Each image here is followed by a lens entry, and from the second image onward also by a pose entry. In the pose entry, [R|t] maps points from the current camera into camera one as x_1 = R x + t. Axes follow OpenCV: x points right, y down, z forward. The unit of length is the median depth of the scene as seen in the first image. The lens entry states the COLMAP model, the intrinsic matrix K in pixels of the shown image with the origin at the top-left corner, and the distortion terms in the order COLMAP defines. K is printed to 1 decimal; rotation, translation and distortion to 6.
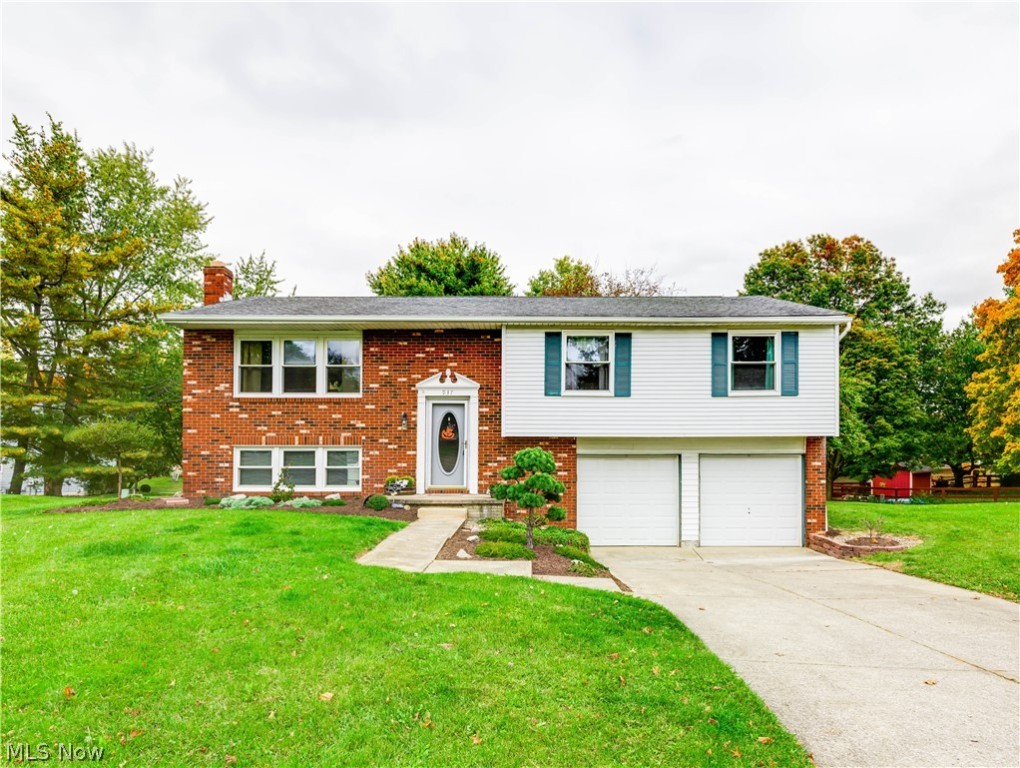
lens RADIAL K [[554.0, 0, 511.0], [0, 554.0, 388.4], [0, 0, 1]] dist [-0.001238, -0.000335]
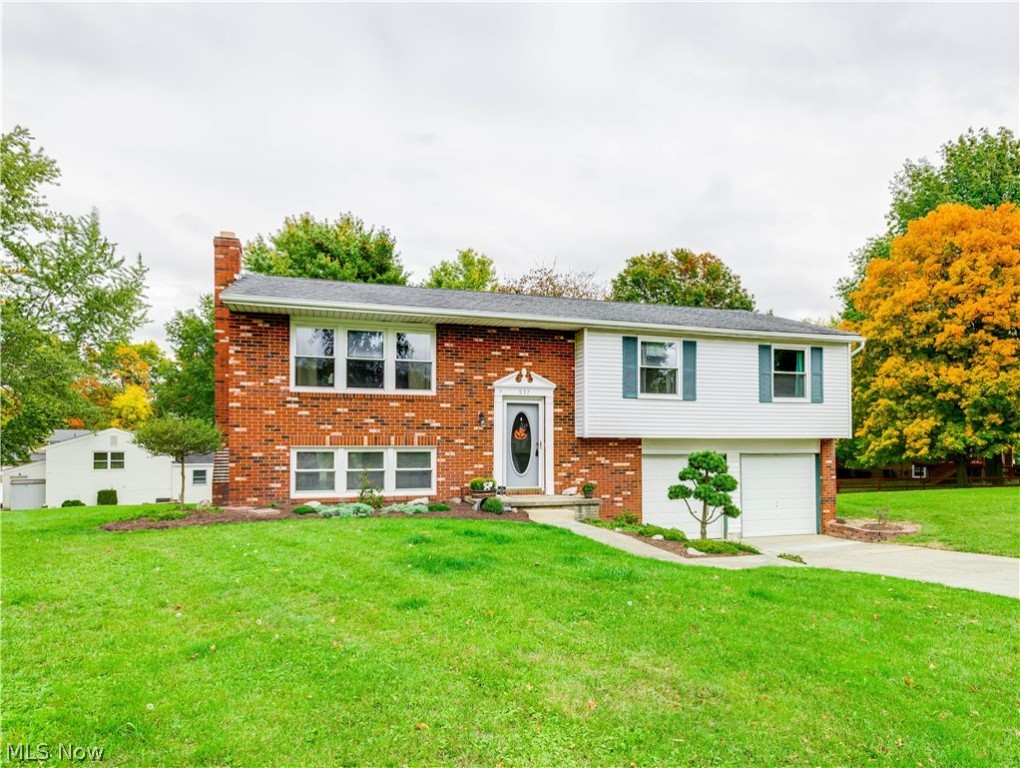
lens RADIAL K [[574.1, 0, 510.0], [0, 574.1, 384.0], [0, 0, 1]] dist [-0.002333, -0.000387]
pose [[0.962844, 0.028968, 0.268500, -0.413263], [-0.029565, 0.999561, -0.001823, -0.004612], [-0.268435, -0.006183, 0.963278, 0.024355]]
